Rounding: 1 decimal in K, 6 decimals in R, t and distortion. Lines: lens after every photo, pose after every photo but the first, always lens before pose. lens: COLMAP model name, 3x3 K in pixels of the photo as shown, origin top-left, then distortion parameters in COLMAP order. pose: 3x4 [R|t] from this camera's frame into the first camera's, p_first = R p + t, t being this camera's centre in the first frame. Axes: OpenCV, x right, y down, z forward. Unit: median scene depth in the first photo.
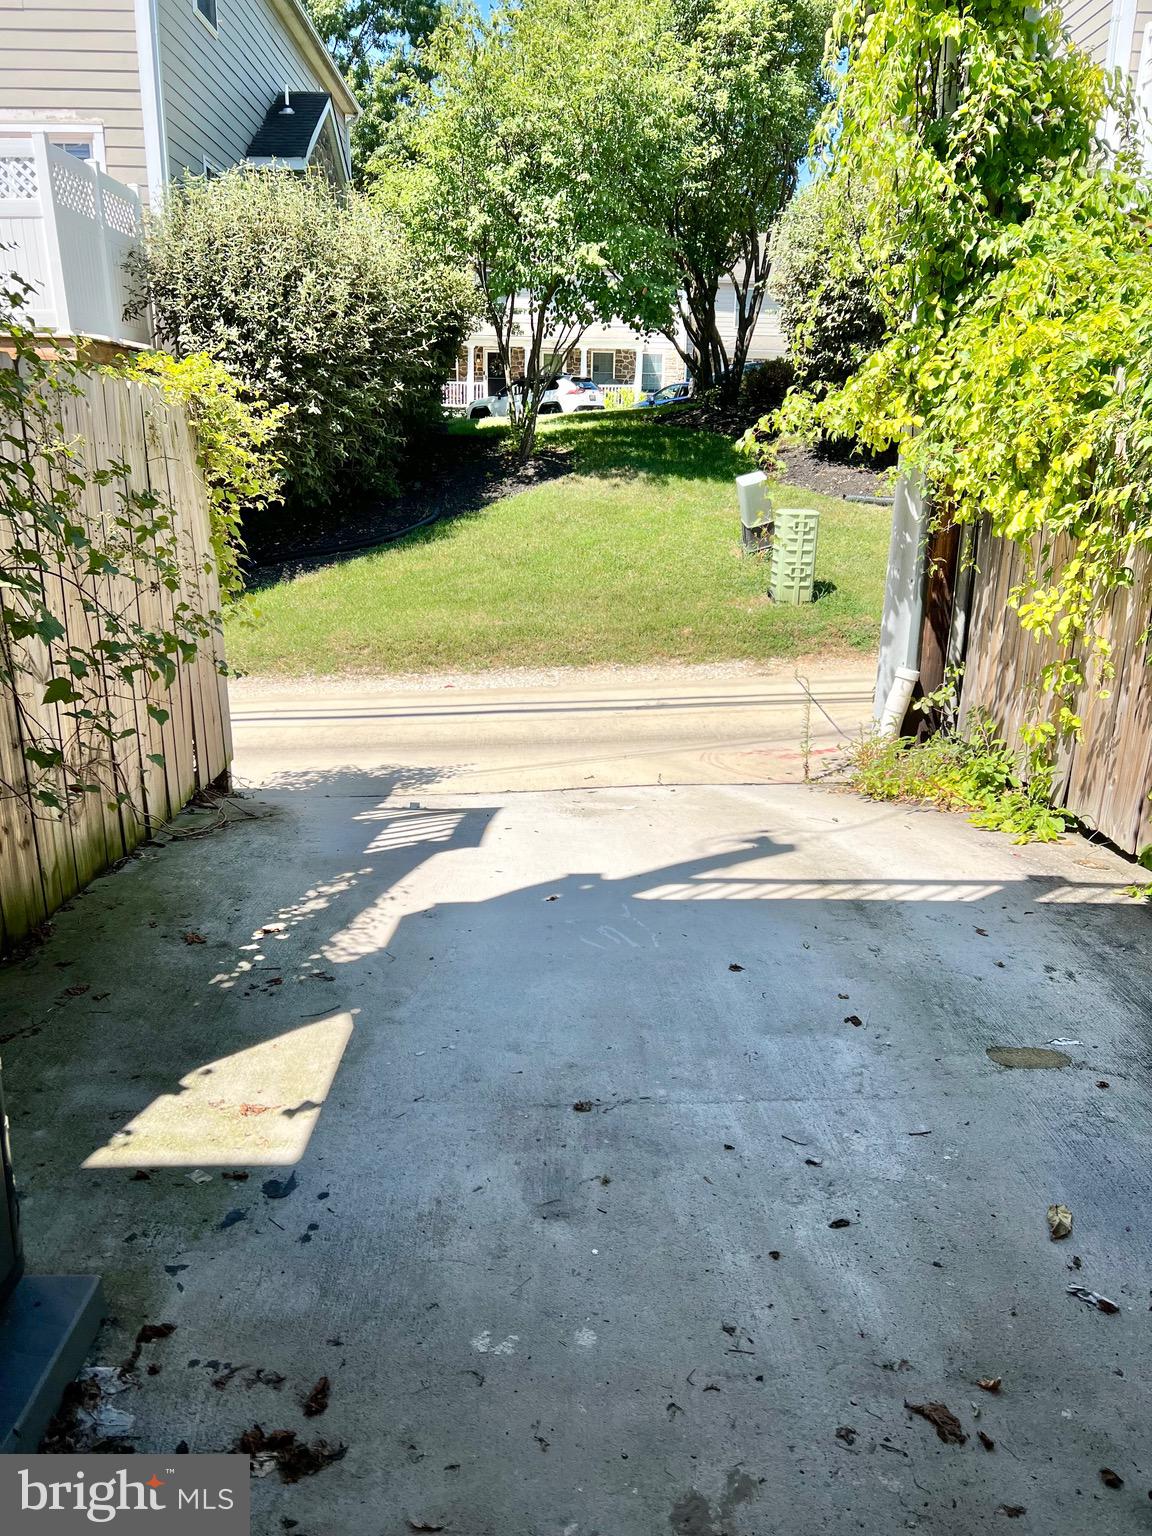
lens RADIAL K [[1174.2, 0, 576.7], [0, 1174.2, 770.9], [0, 0, 1]] dist [-0.005233, -0.002528]
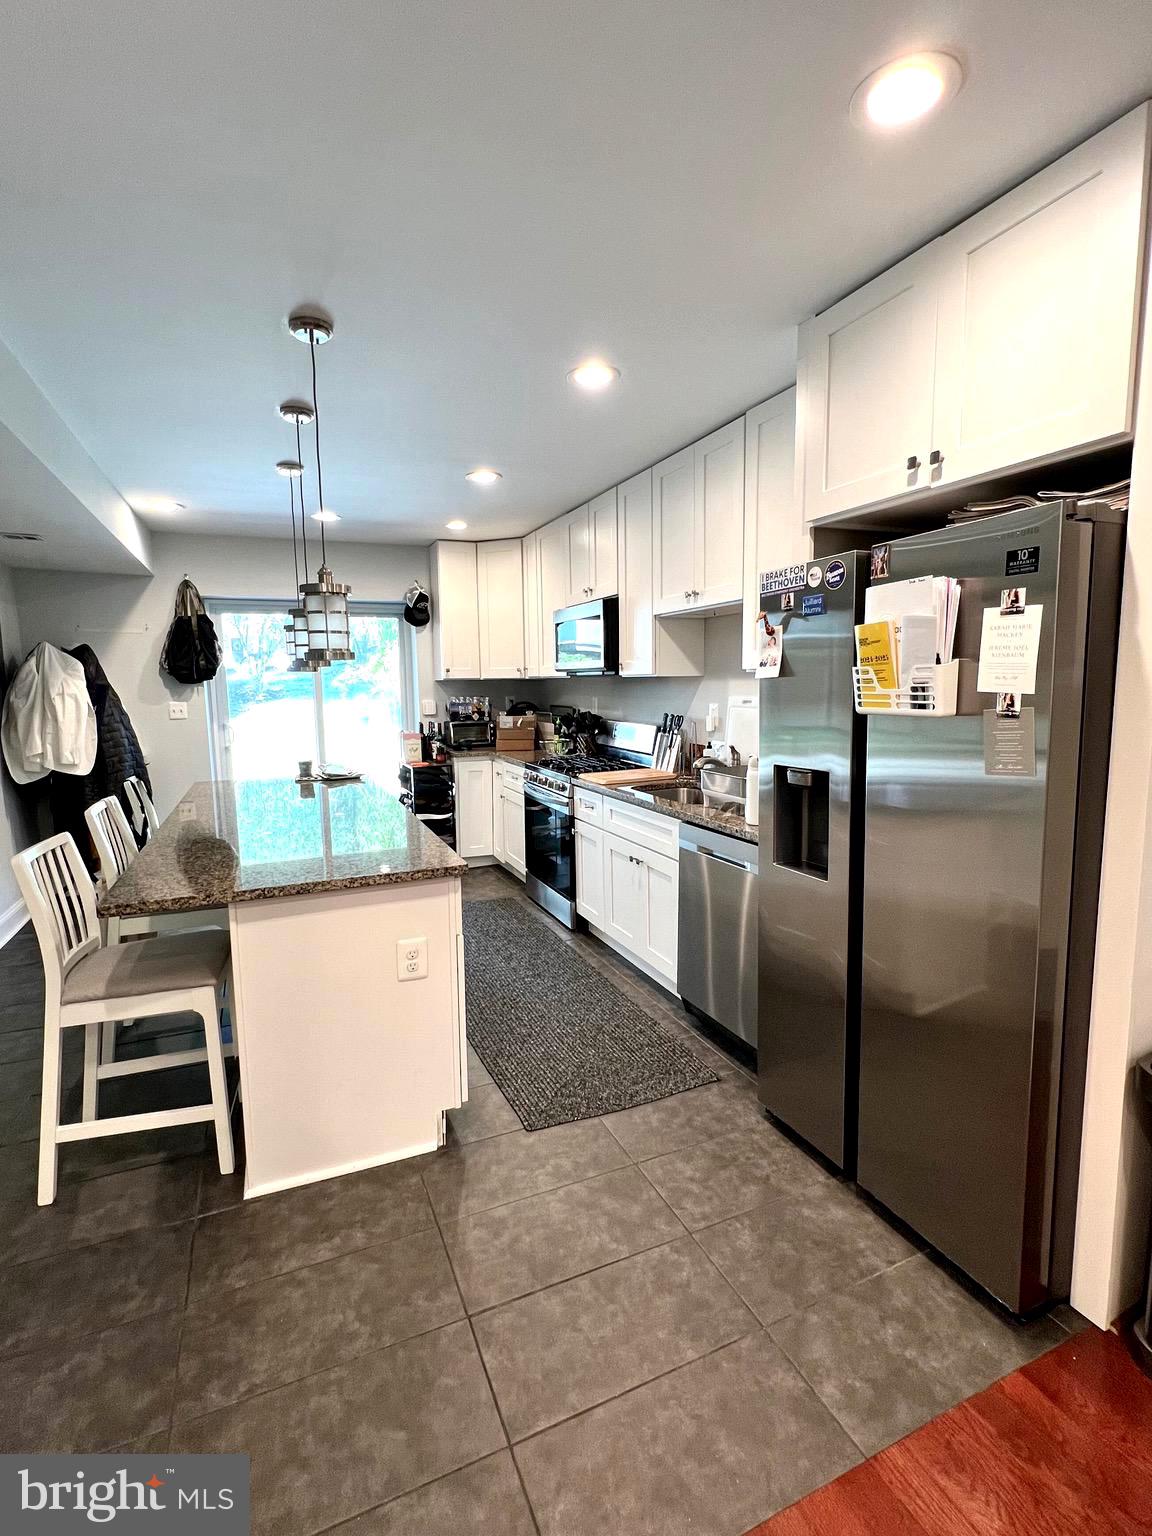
lens RADIAL K [[714.5, 0, 572.5], [0, 714.5, 768.8], [0, 0, 1]] dist [0.001195, 0.001547]
pose [[0.930587, -0.066523, 0.359977, 0.029302], [0.121212, 0.983873, -0.131533, 0.298332], [-0.345422, 0.166036, 0.923643, -1.030818]]
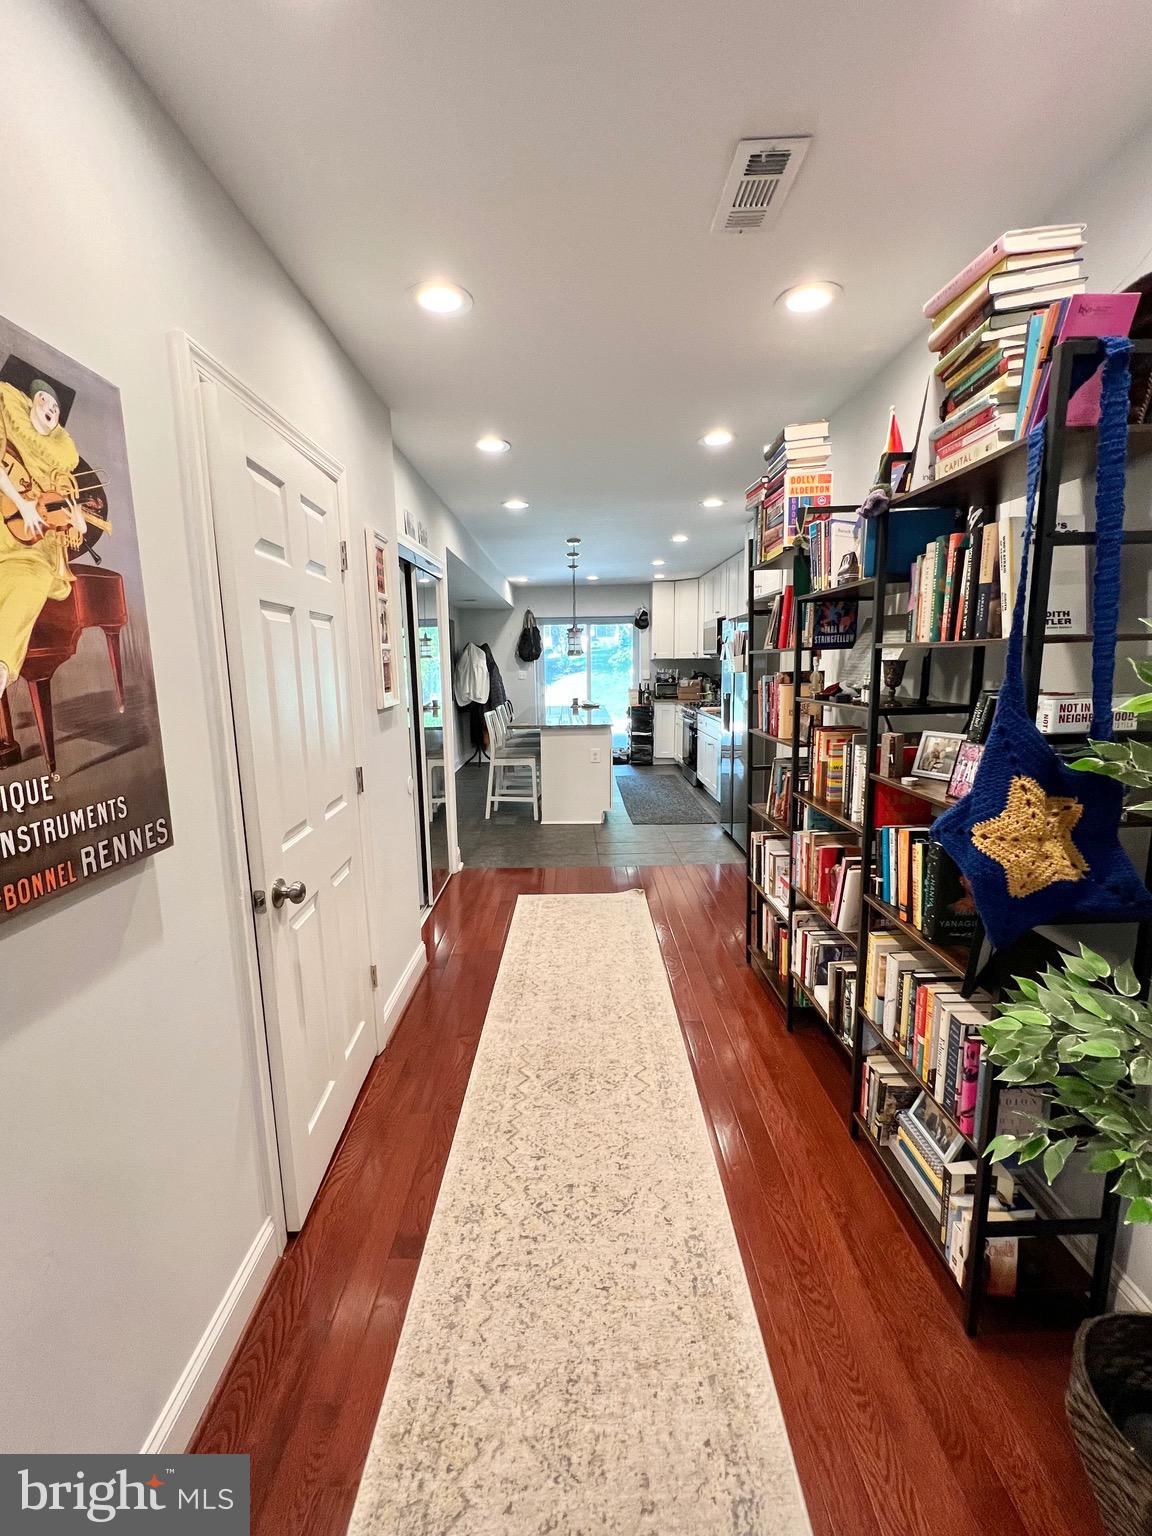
lens RADIAL K [[637.8, 0, 580.0], [0, 637.8, 764.7], [0, 0, 1]] dist [-0.000776, -0.000222]
pose [[0.999446, -0.019860, -0.026693, 0.082536], [0.016646, 0.993152, -0.115636, 0.466007], [0.028807, 0.115128, 0.992933, -1.625295]]
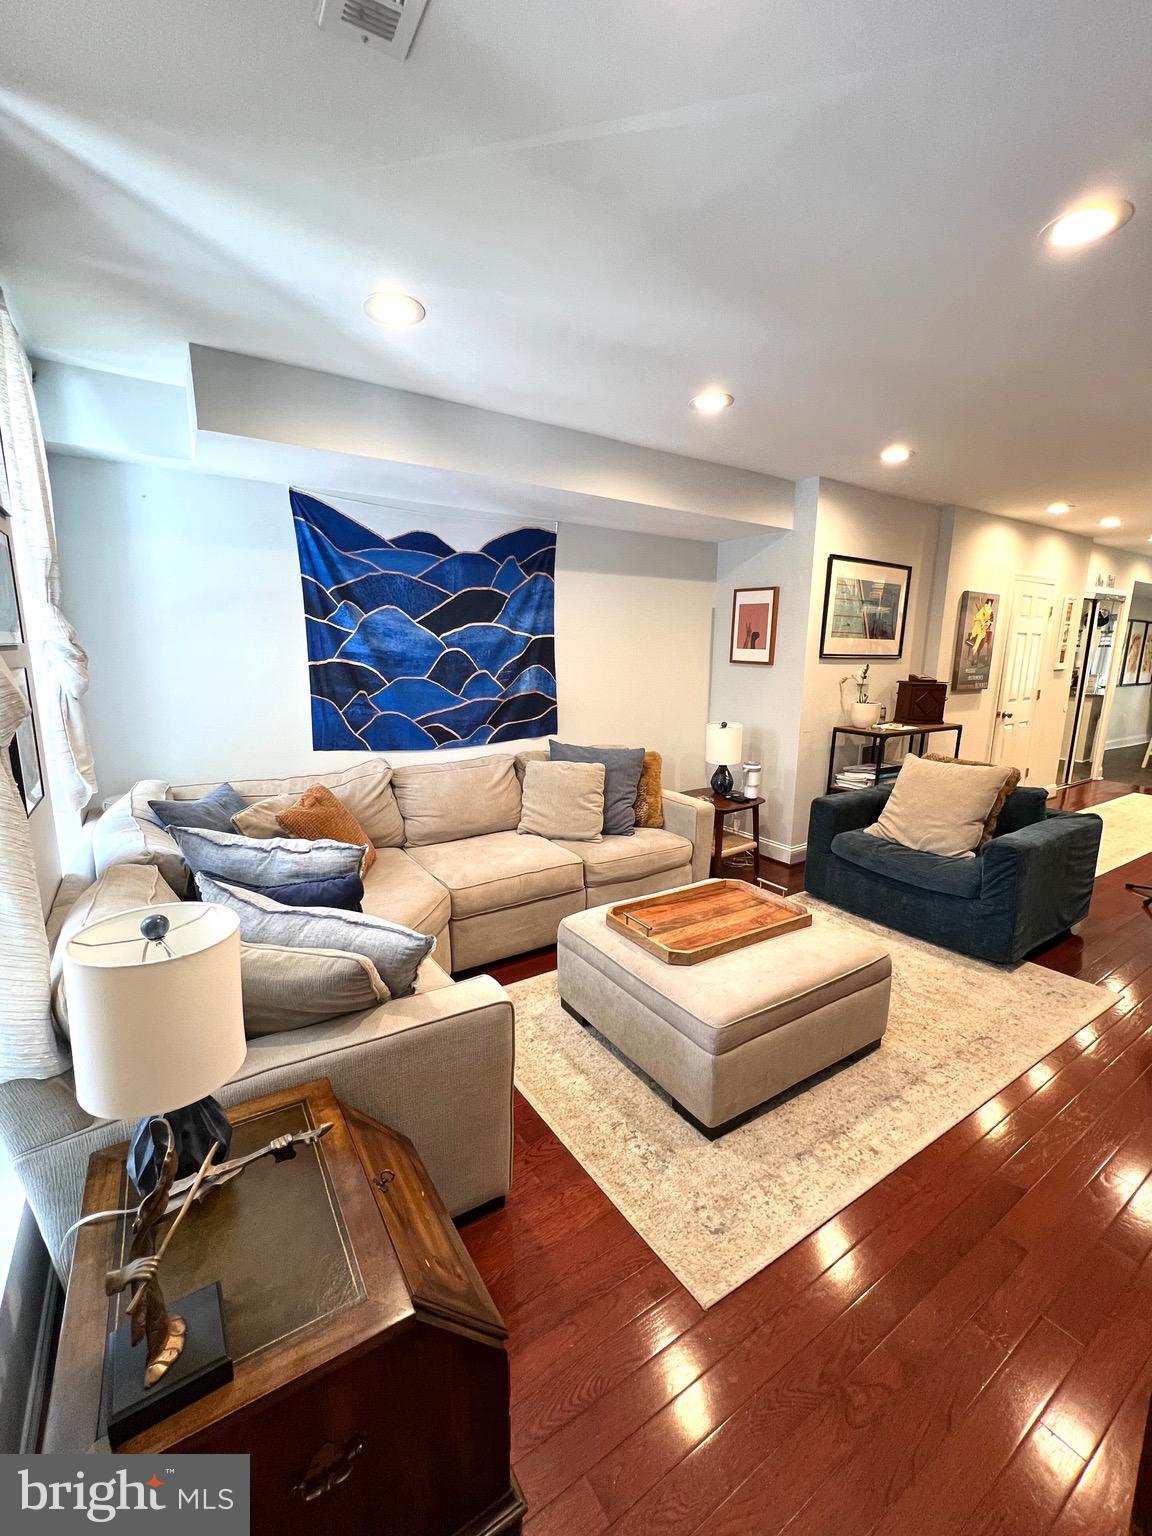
lens RADIAL K [[637.8, 0, 571.9], [0, 637.8, 773.3], [0, 0, 1]] dist [-0.000776, -0.000222]
pose [[0.523441, 0.158797, -0.837133, 0.429266], [-0.236219, 0.971014, 0.036491, 0.694260], [0.818663, 0.178646, 0.545780, -2.407825]]
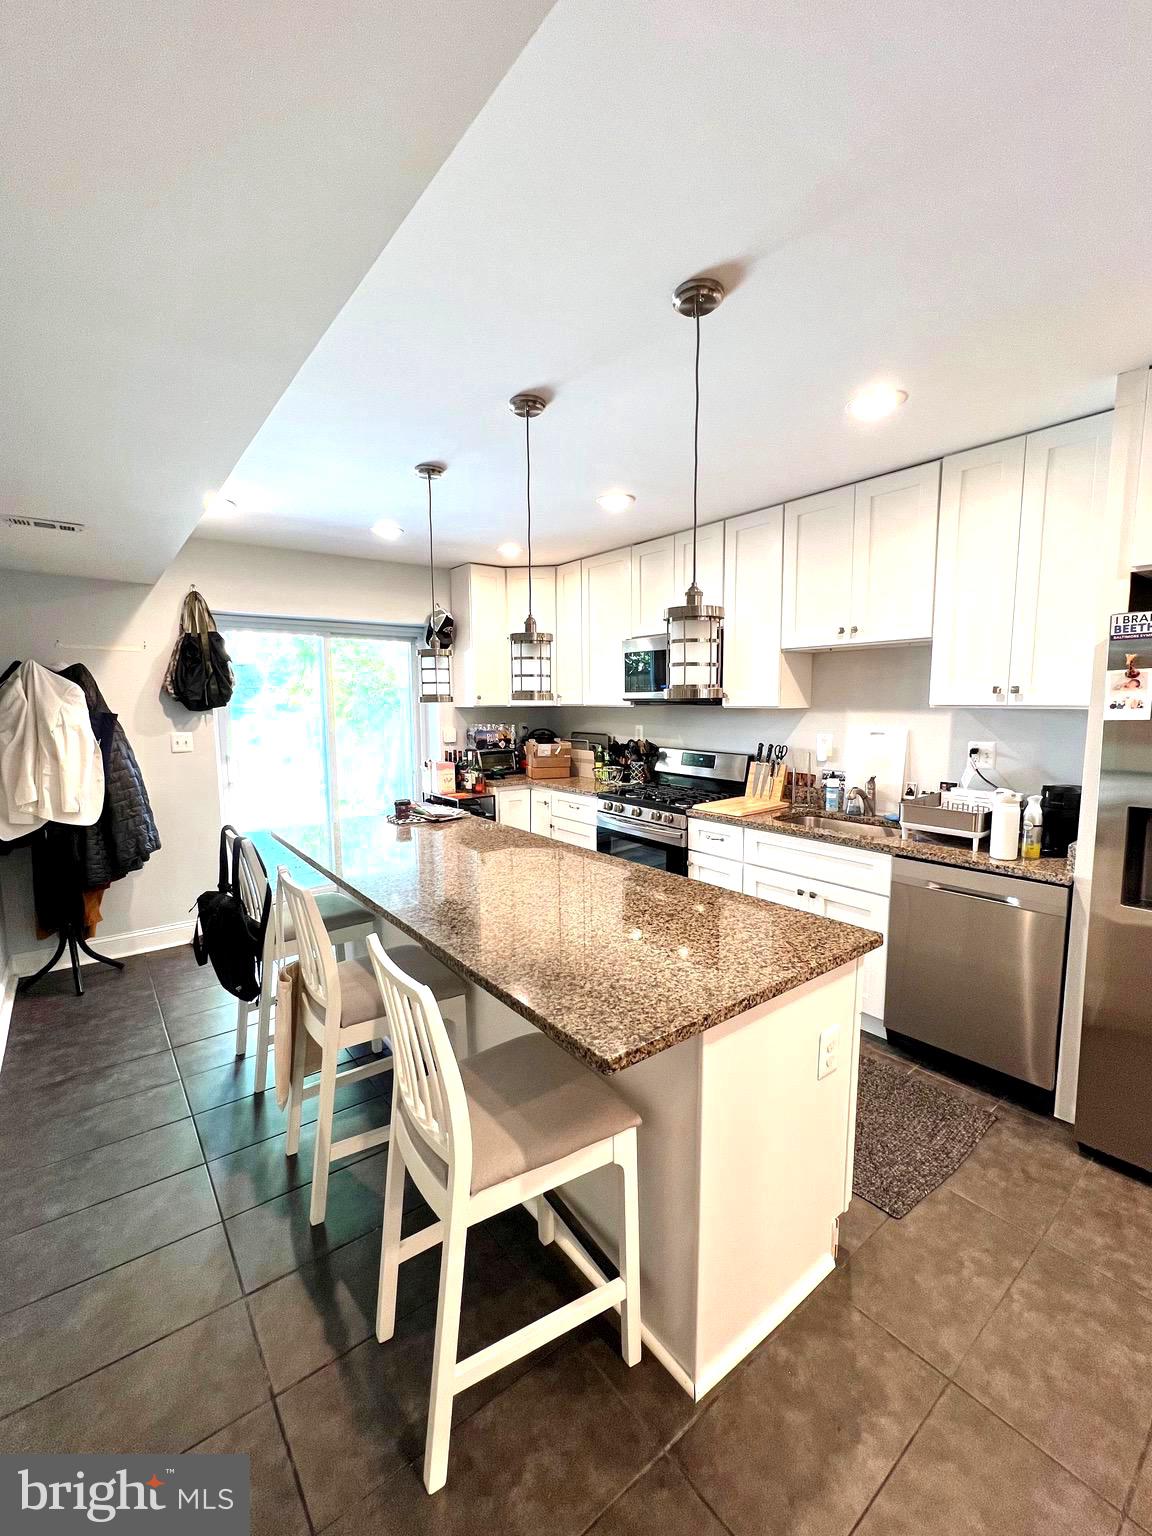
lens RADIAL K [[637.8, 0, 573.3], [0, 637.8, 769.4], [0, 0, 1]] dist [-0.000776, -0.000222]
pose [[0.806978, -0.079136, 0.585255, -0.169675], [0.174993, 0.978520, -0.108976, 0.224825], [-0.564060, 0.190357, 0.803493, -0.825333]]
